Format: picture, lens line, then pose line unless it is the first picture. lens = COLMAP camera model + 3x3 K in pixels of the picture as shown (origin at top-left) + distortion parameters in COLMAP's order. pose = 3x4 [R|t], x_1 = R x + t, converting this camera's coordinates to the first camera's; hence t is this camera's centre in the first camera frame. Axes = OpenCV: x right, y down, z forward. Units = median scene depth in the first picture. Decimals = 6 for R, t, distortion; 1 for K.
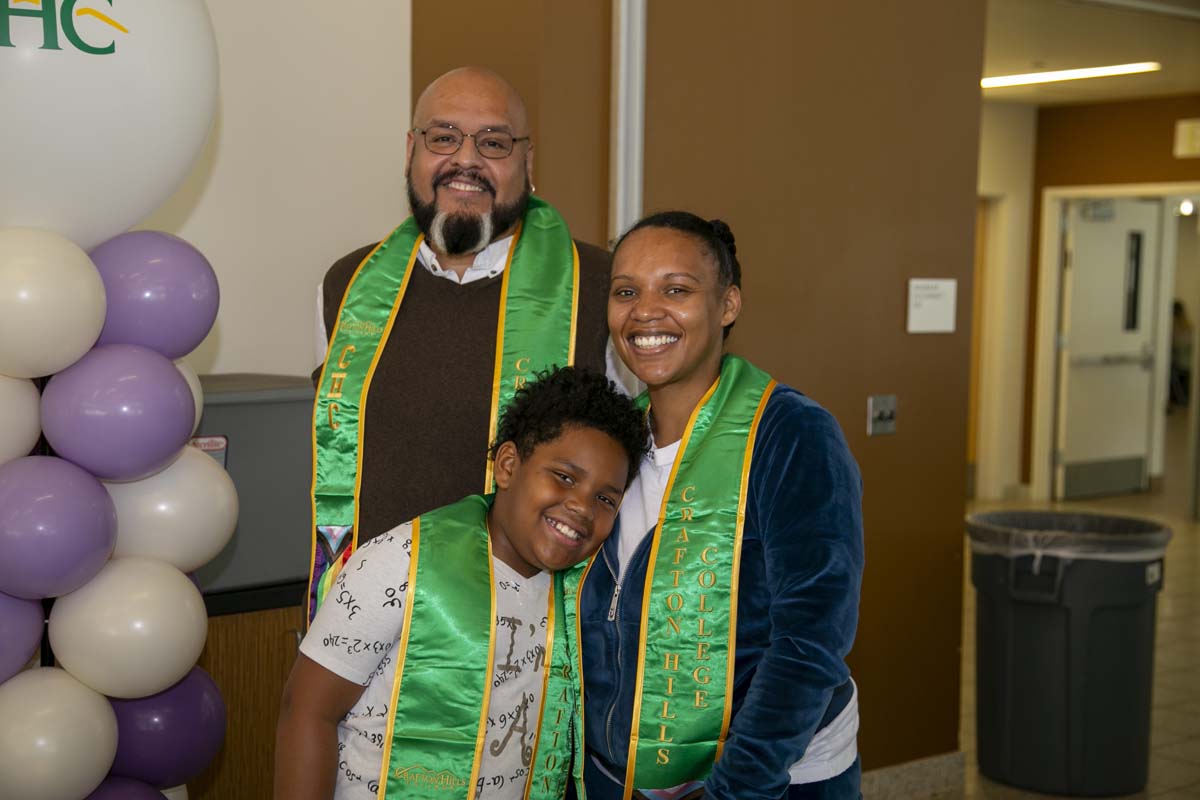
lens RADIAL K [[1919.6, 0, 599.7], [0, 1919.6, 399.3], [0, 0, 1]] dist [0.144913, 0.000000]
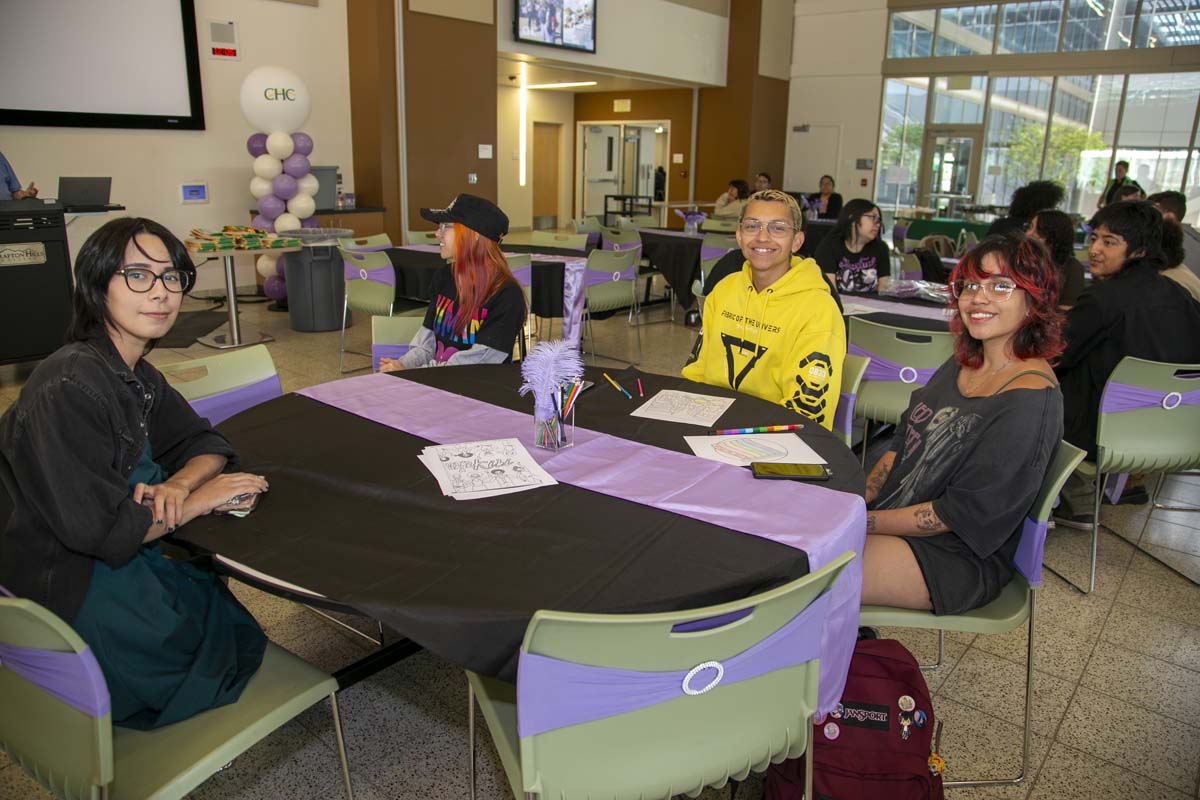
lens RADIAL K [[844.7, 0, 600.2], [0, 844.7, 404.1], [0, 0, 1]] dist [-0.119840, 0.065994]
pose [[0.986136, -0.035915, 0.162008, 0.052751], [-0.000767, 0.975302, 0.220876, 0.040402], [-0.165940, -0.217938, 0.961752, -0.418649]]
